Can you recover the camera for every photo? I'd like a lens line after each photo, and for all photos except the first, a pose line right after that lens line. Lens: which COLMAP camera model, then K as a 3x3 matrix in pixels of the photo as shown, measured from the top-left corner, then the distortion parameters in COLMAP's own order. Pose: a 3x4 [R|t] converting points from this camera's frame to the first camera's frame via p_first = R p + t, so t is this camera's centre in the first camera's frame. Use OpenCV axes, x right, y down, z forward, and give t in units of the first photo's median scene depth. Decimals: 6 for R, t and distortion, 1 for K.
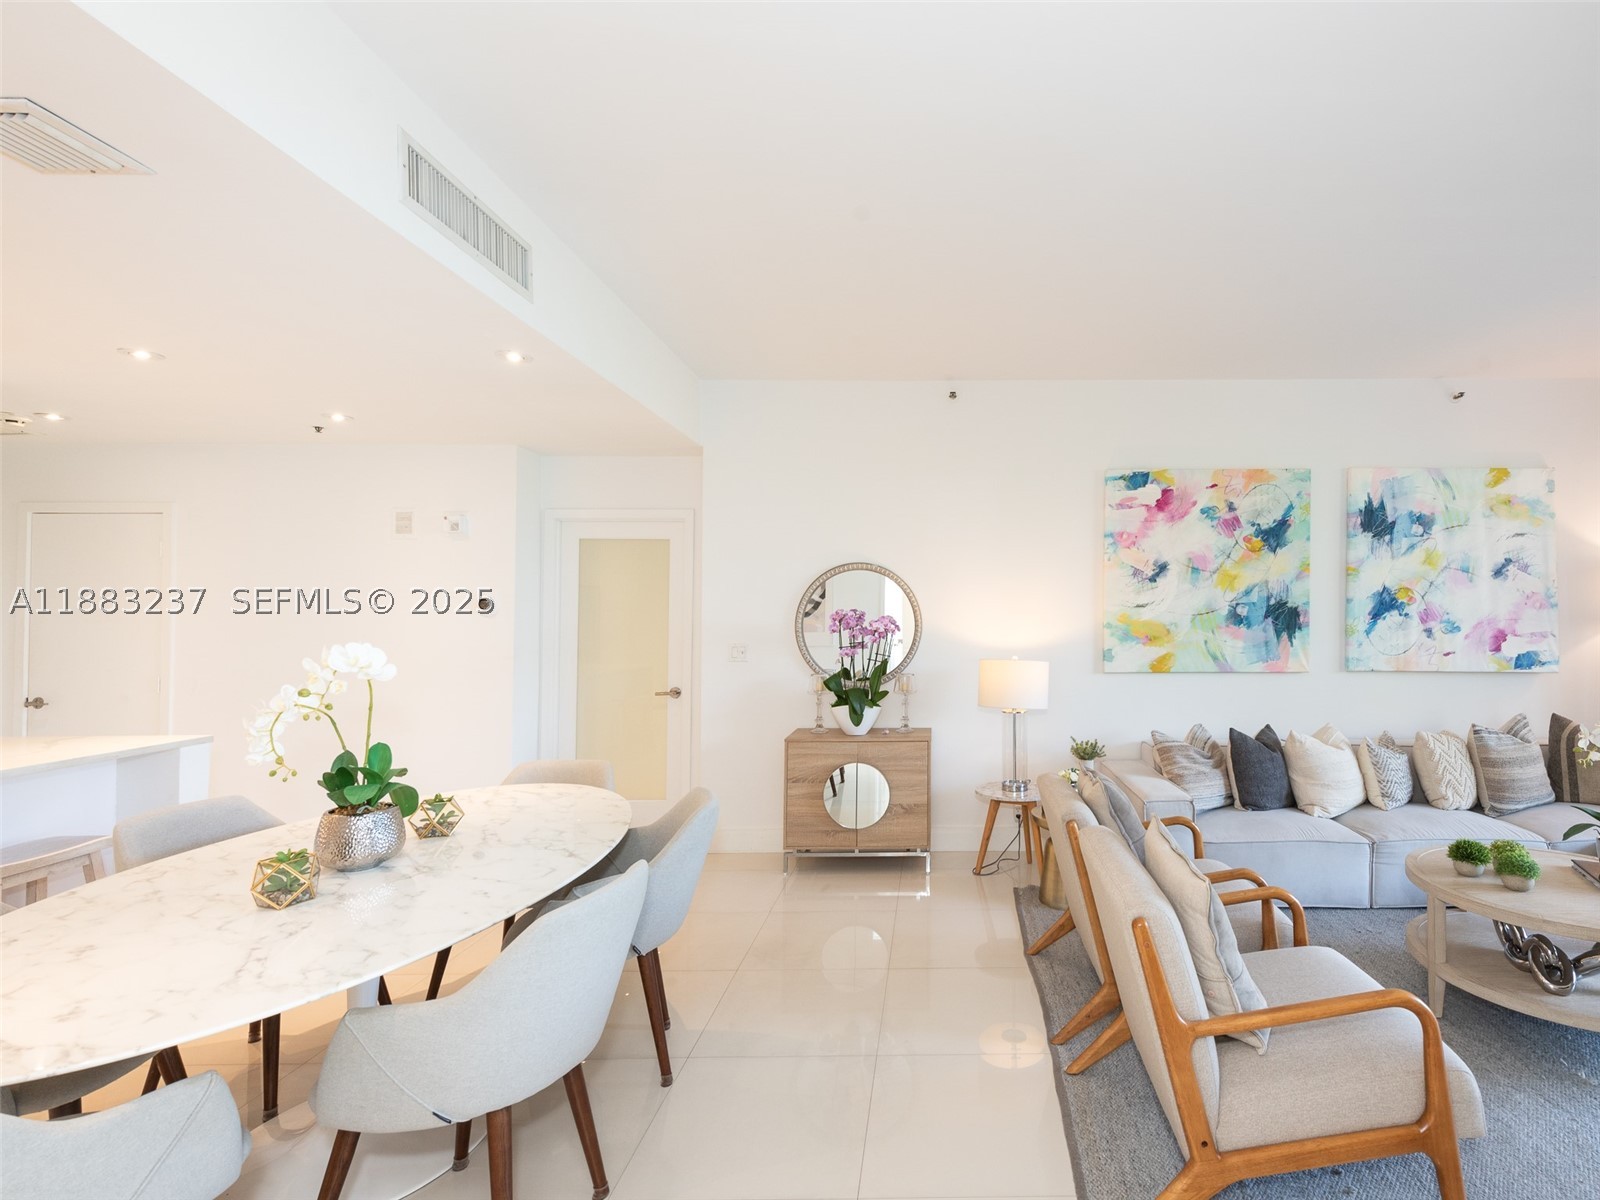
lens RADIAL K [[748.4, 0, 935.3], [0, 748.4, 615.9], [0, 0, 1]] dist [0.011655, -0.000468]
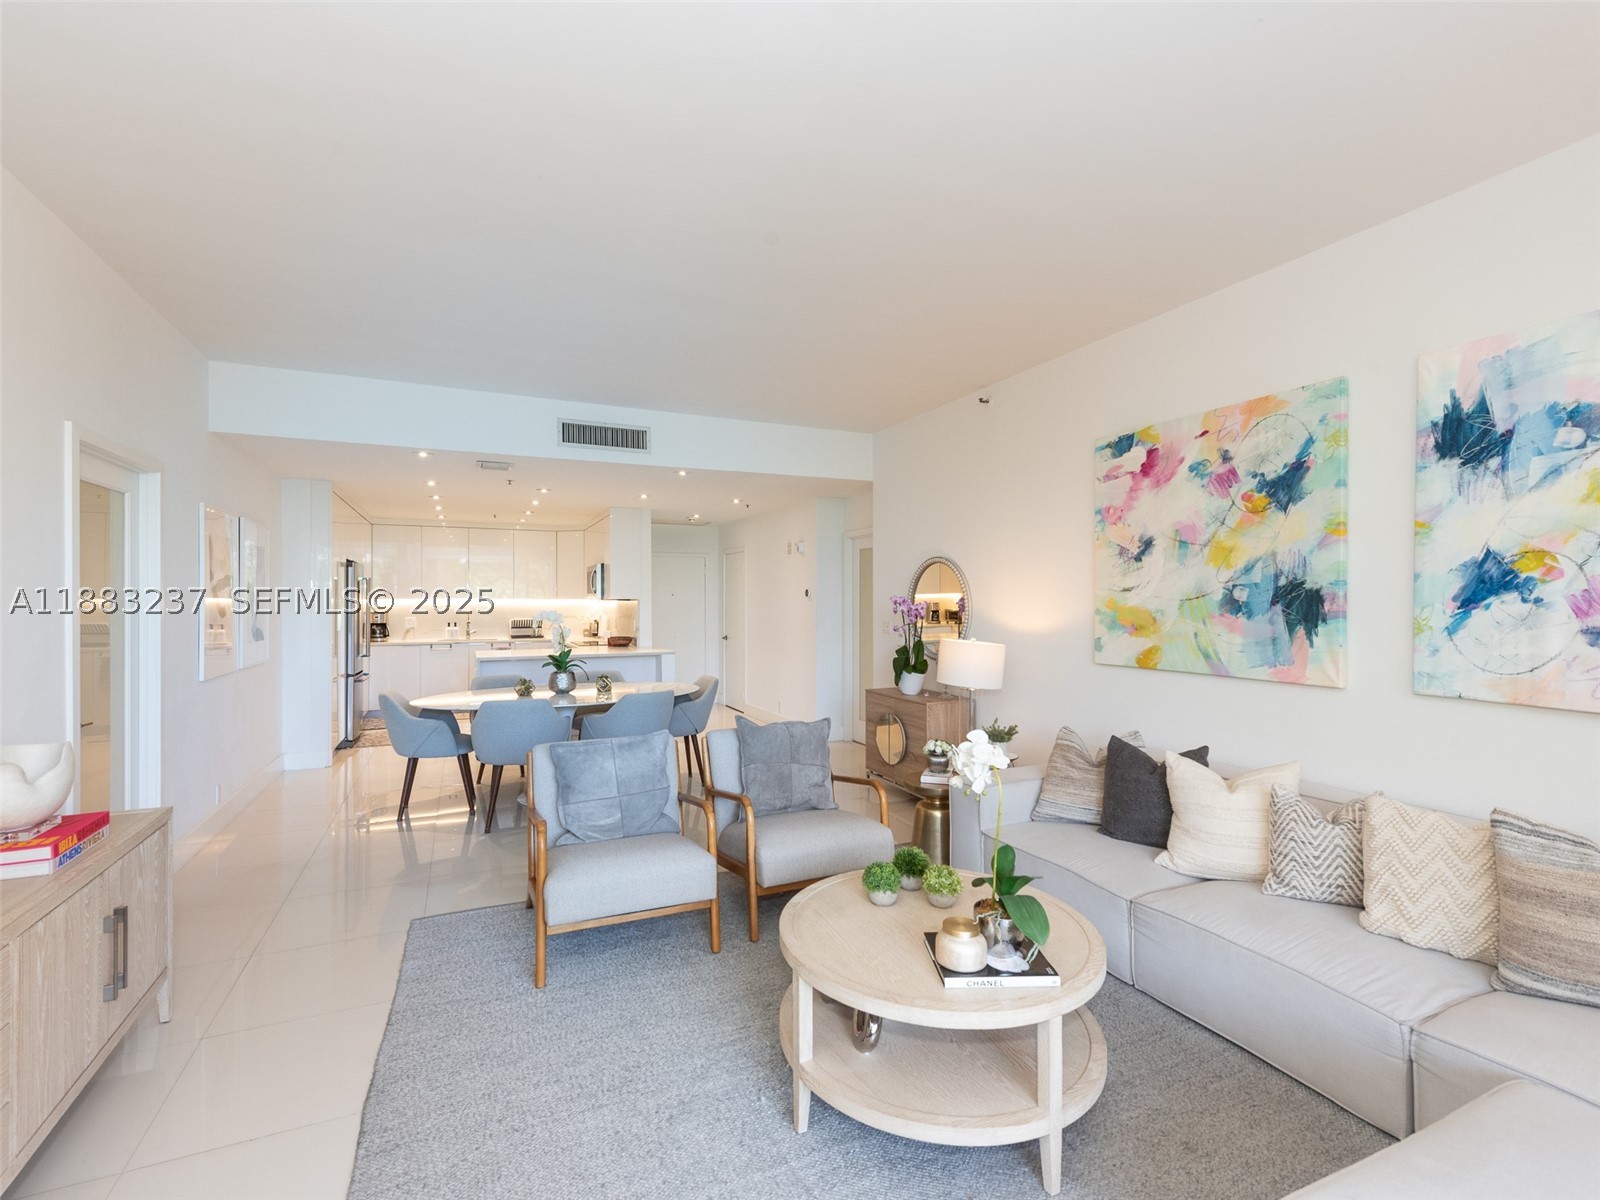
lens RADIAL K [[723.4, 0, 796.2], [0, 723.4, 602.8], [0, 0, 1]] dist [0.018372, -0.007433]
pose [[0.409003, 0.005493, -0.912516, 0.884733], [0.001463, 0.999977, 0.006675, -0.004332], [0.912532, -0.004065, 0.408986, 0.307790]]
